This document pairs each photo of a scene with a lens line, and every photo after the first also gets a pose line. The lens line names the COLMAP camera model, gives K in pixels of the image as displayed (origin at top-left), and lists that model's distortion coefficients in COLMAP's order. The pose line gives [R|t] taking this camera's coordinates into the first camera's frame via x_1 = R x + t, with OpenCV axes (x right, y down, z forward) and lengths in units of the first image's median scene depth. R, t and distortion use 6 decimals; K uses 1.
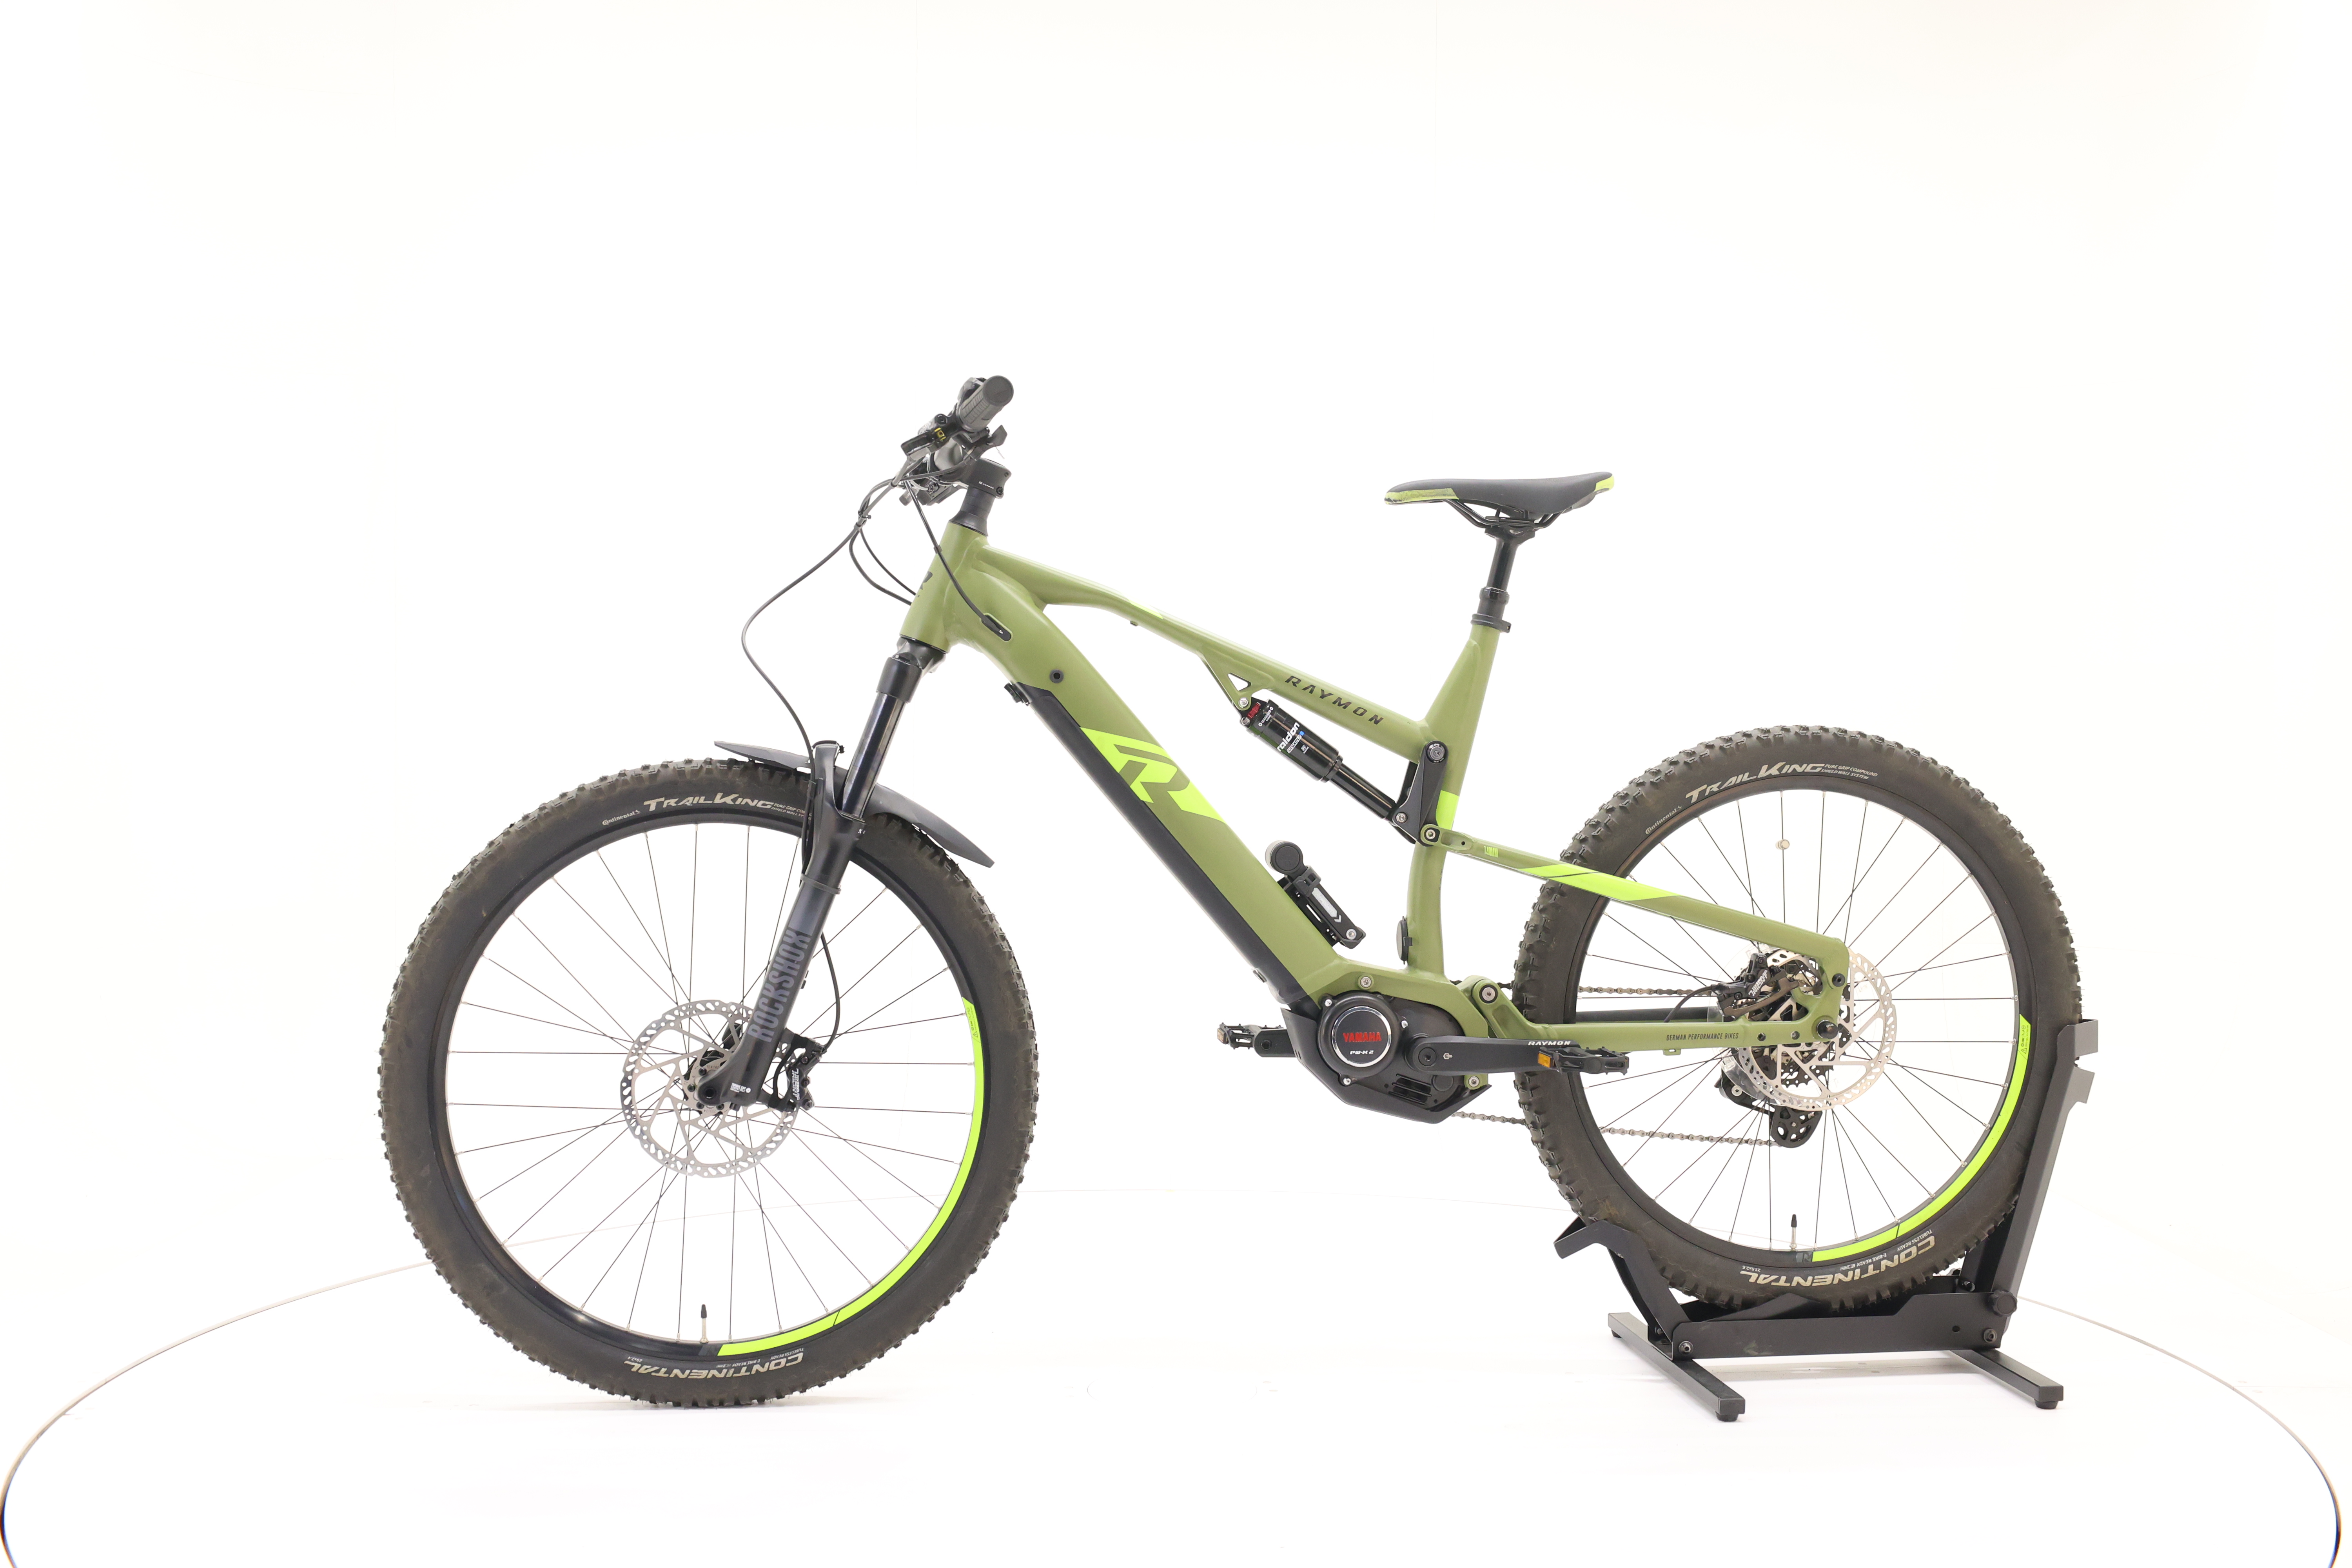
lens RADIAL K [[2532.1, 0, 1173.5], [0, 2532.1, 786.0], [0, 0, 1]] dist [-0.014403, 0.000000]
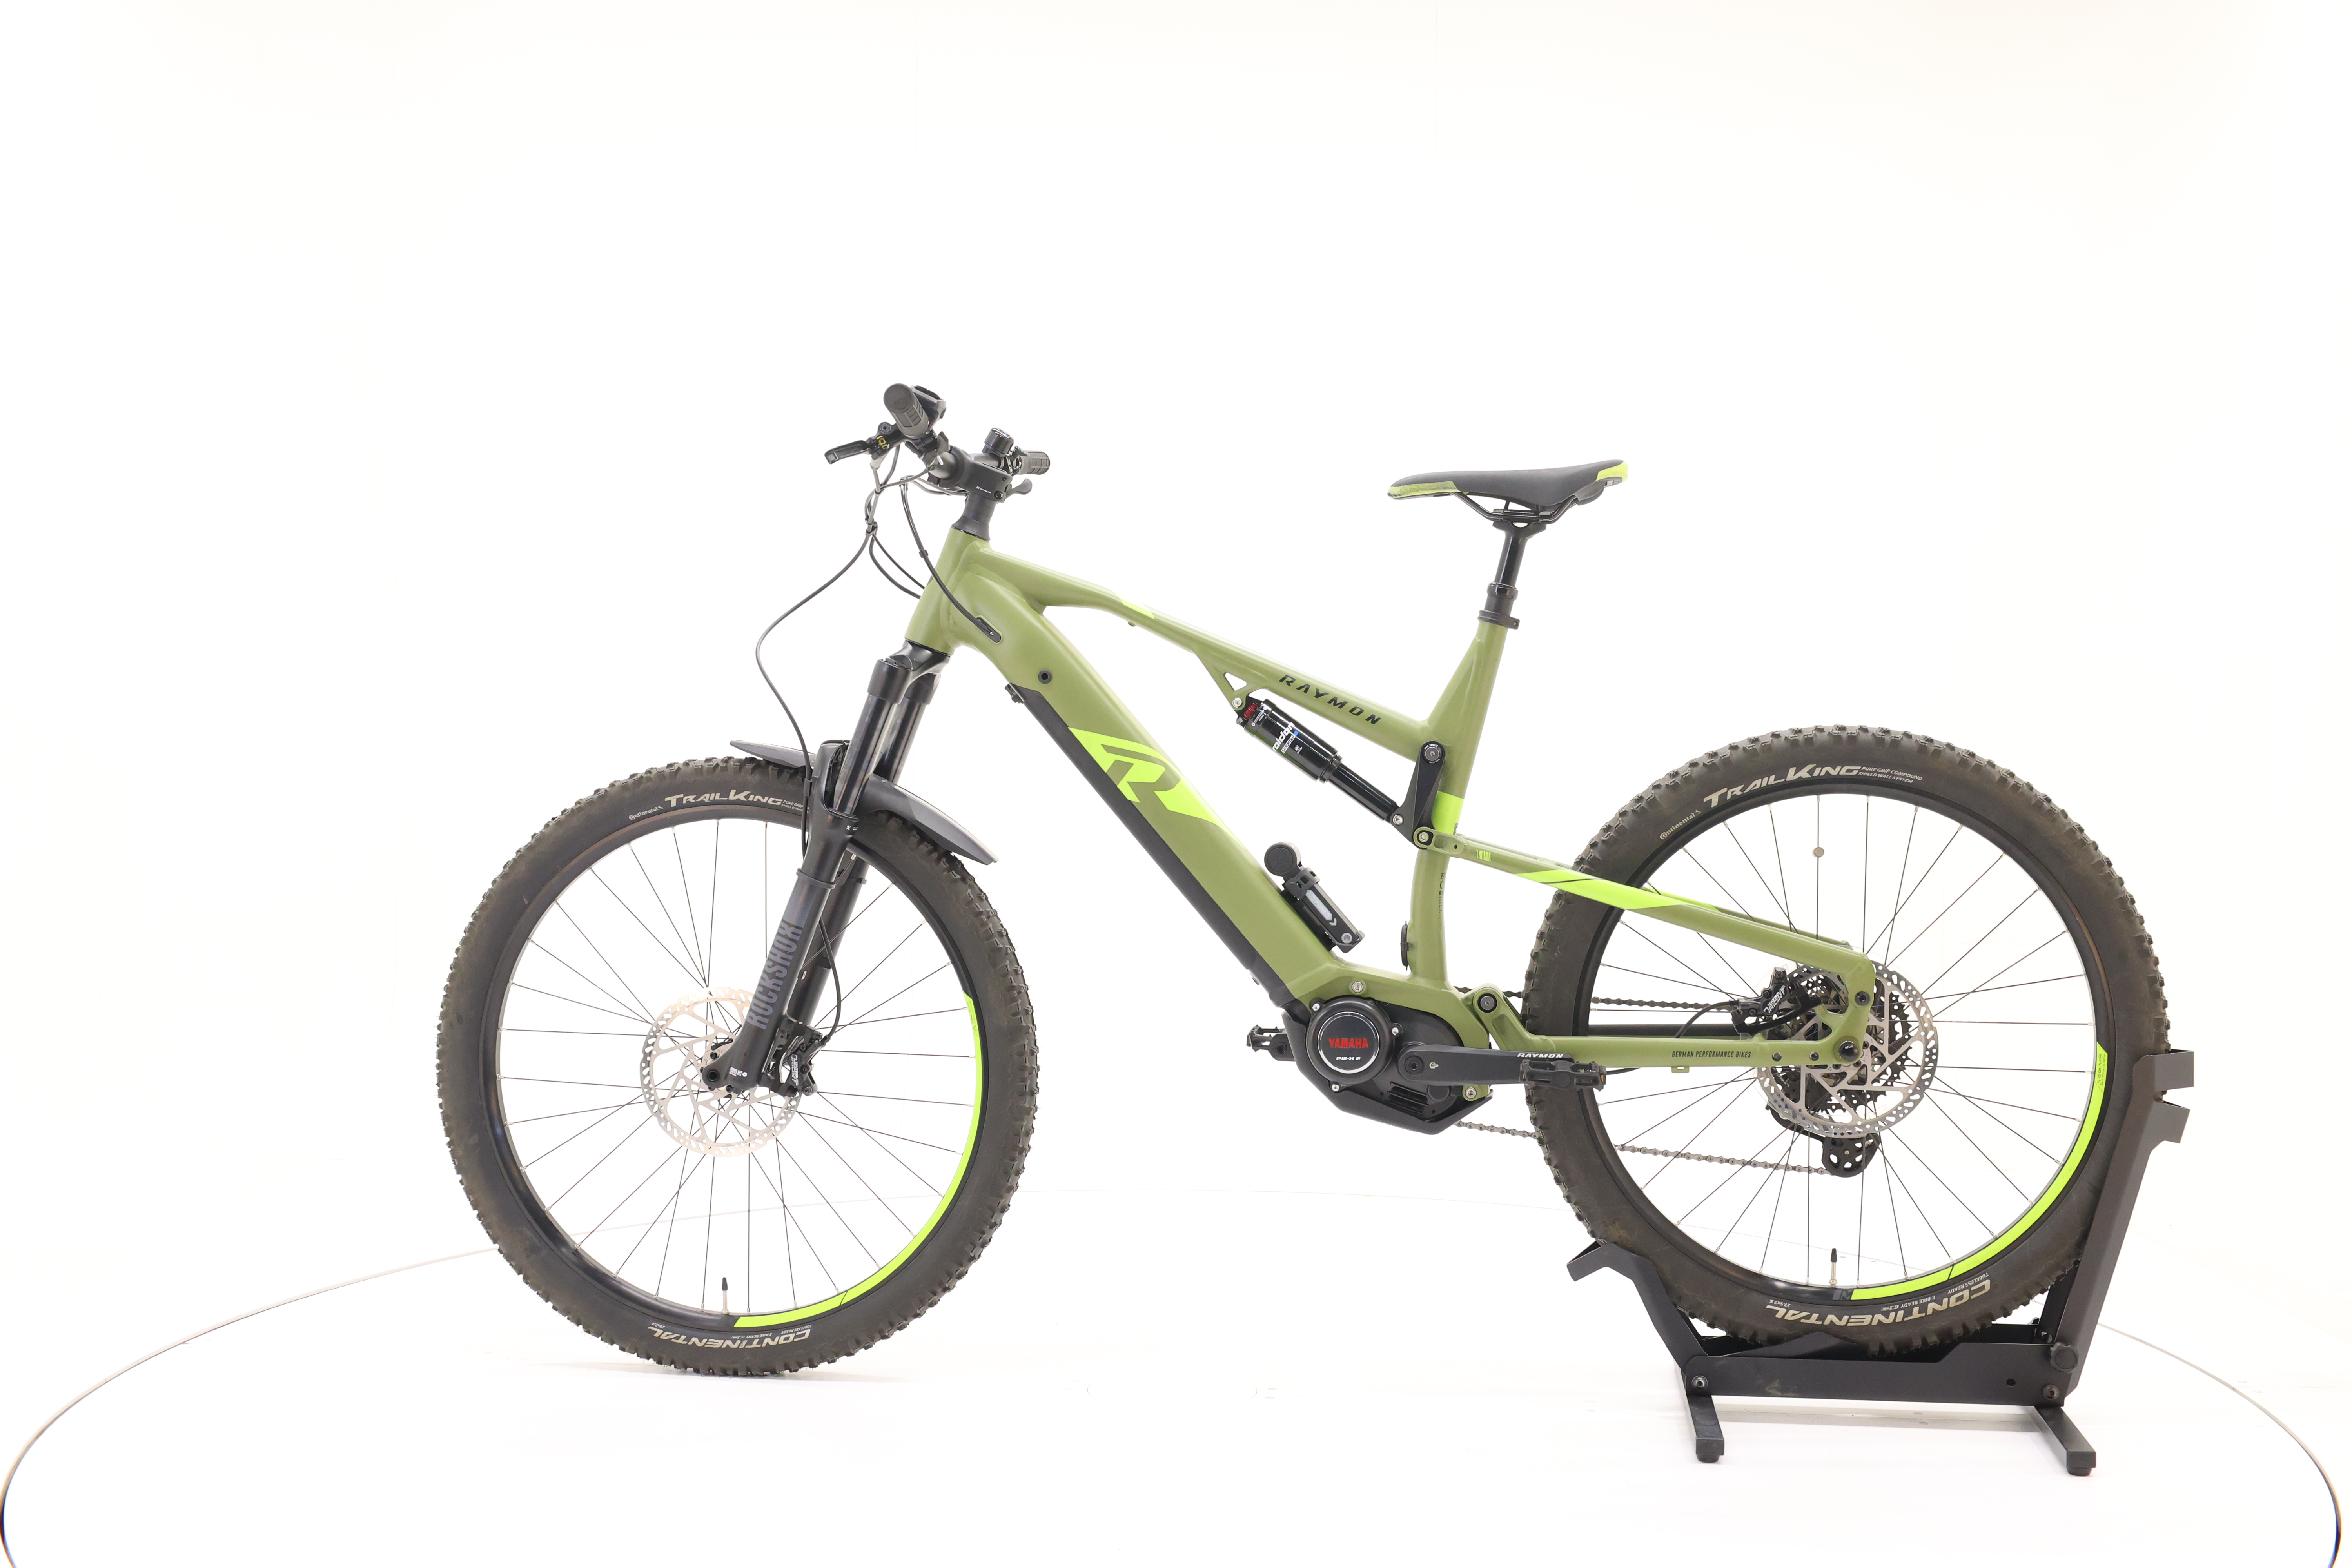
lens RADIAL K [[2532.1, 0, 1193.2], [0, 2532.1, 785.4], [0, 0, 1]] dist [-0.014403, 0.000000]
pose [[0.965157, 0.005355, -0.261616, 0.267079], [-0.006292, 0.999976, -0.002747, 0.002423], [0.261595, 0.004298, 0.965168, 0.036413]]
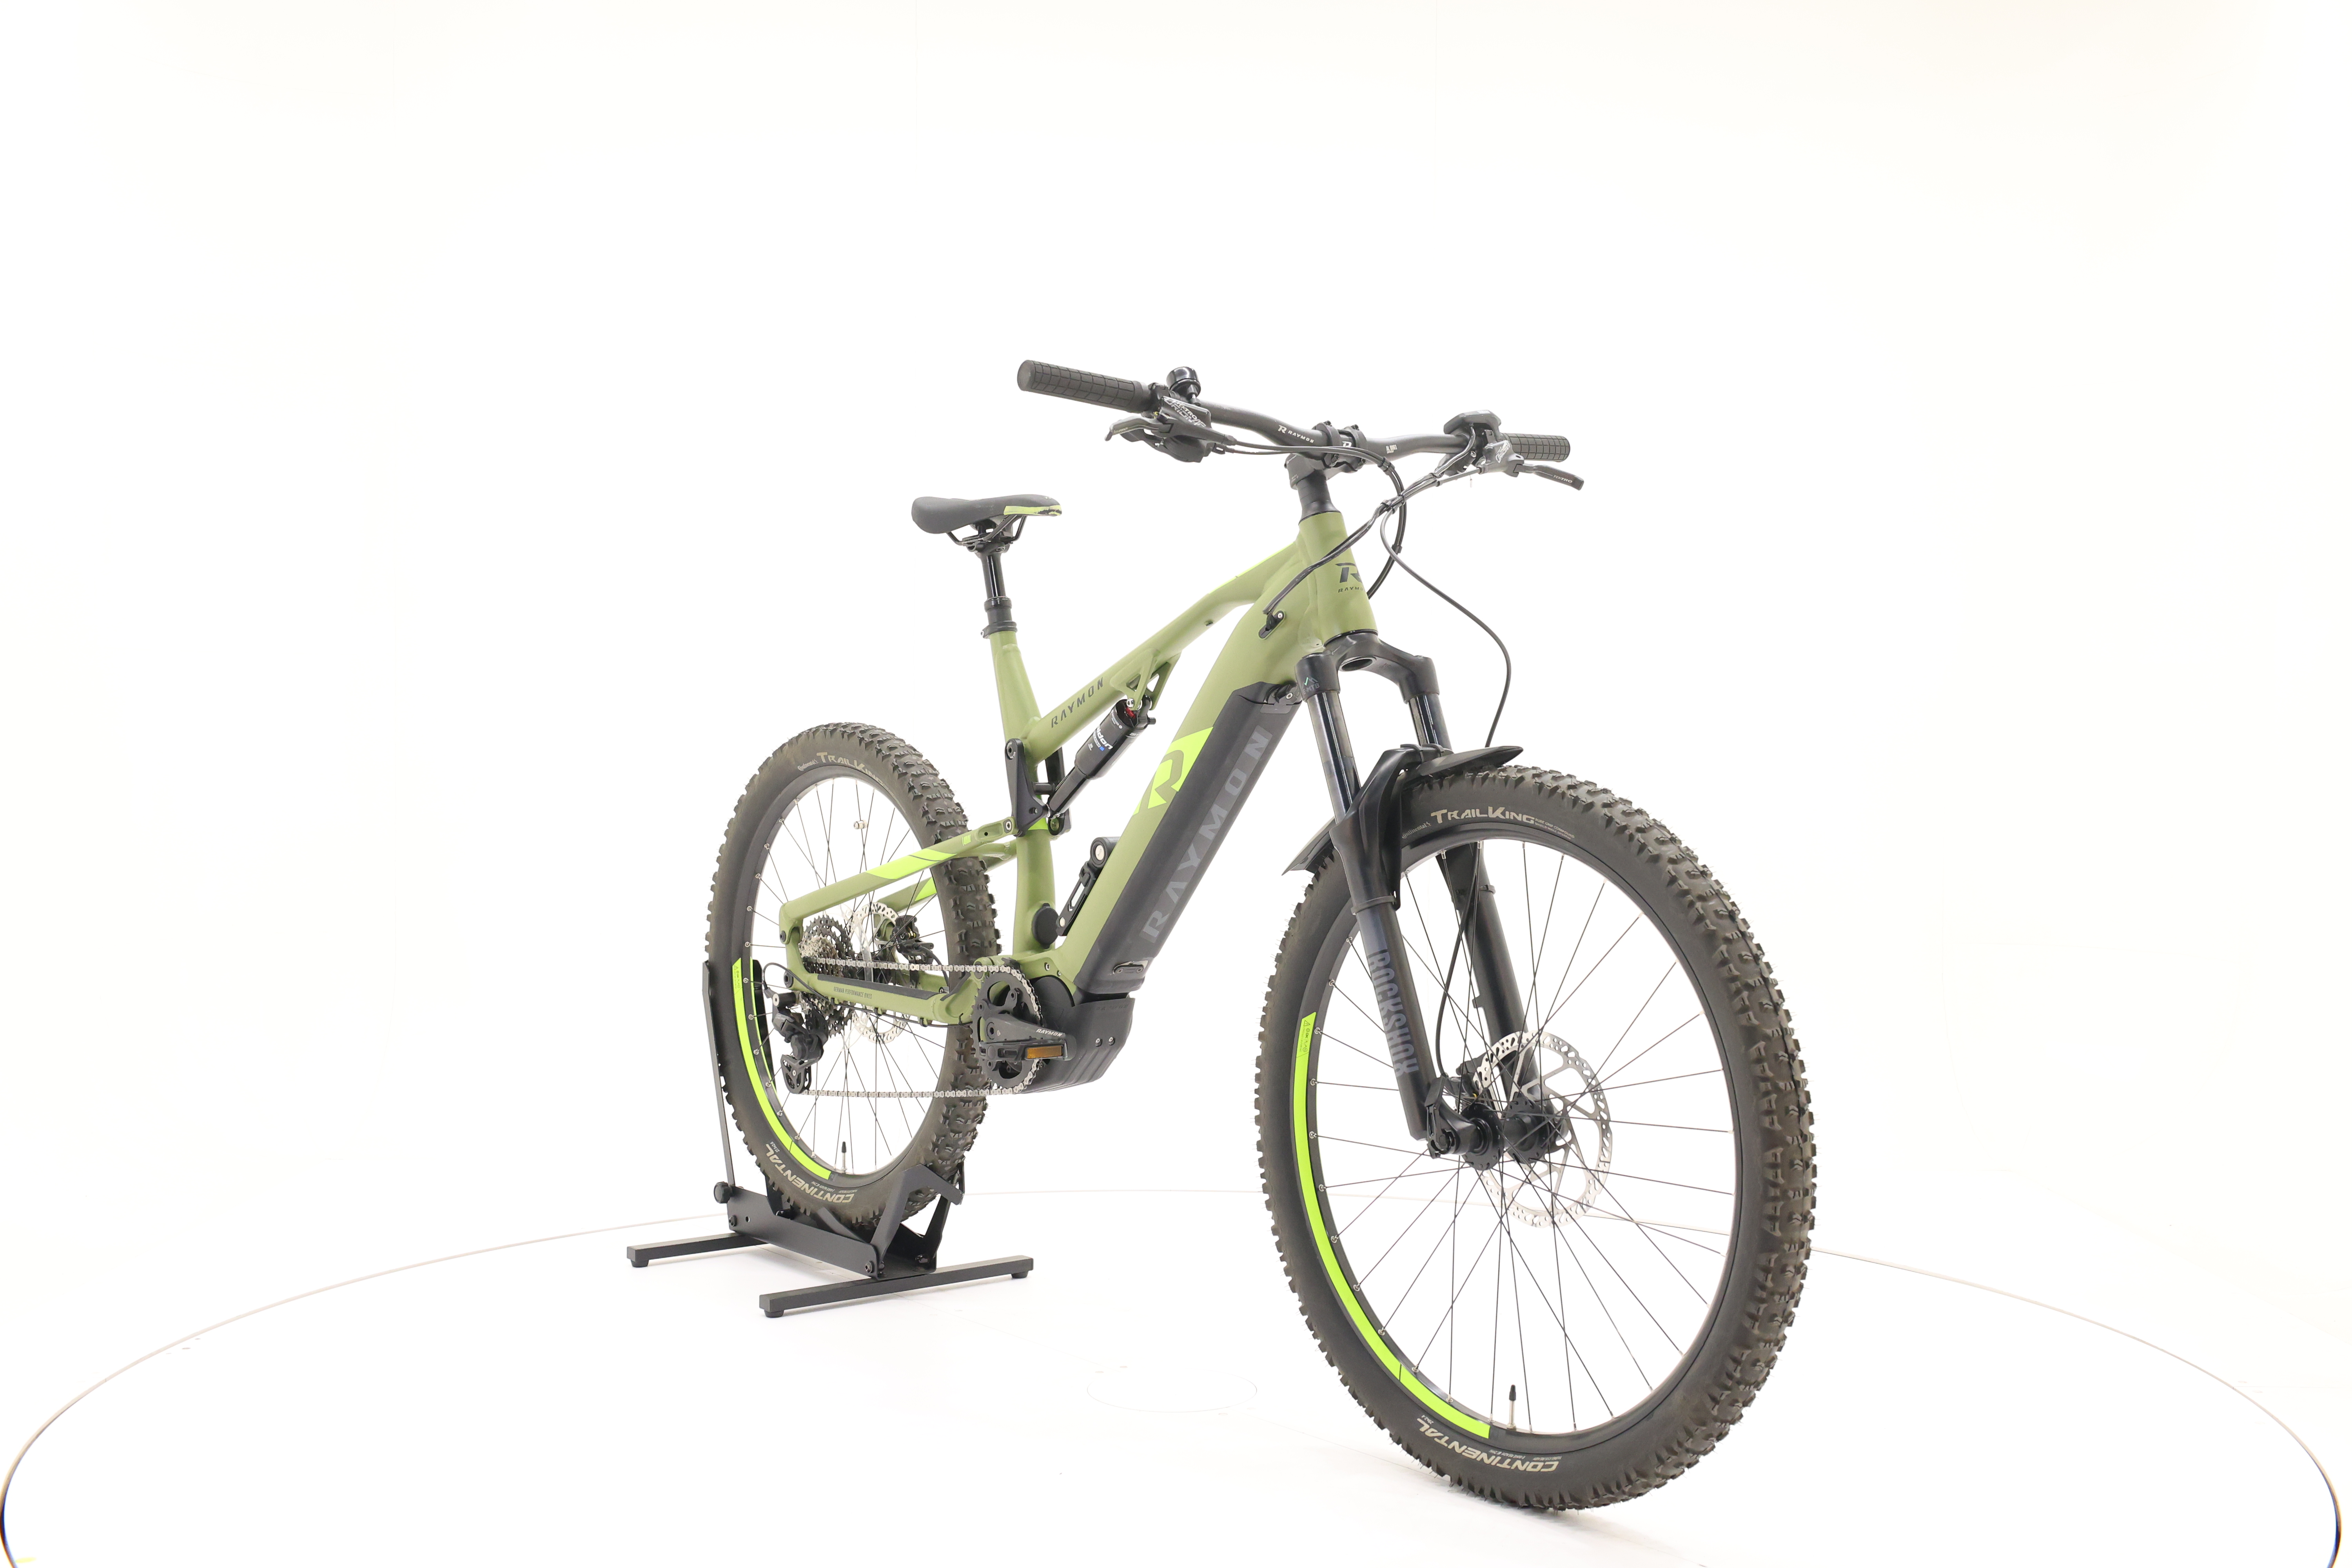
lens RADIAL K [[2532.1, 0, 1173.2], [0, 2532.1, 779.5], [0, 0, 1]] dist [-0.014403, 0.000000]
pose [[-0.516055, -0.023061, 0.856245, -0.849149], [0.013203, 0.999305, 0.034872, -0.037174], [-0.856453, 0.029301, -0.515392, 1.504915]]
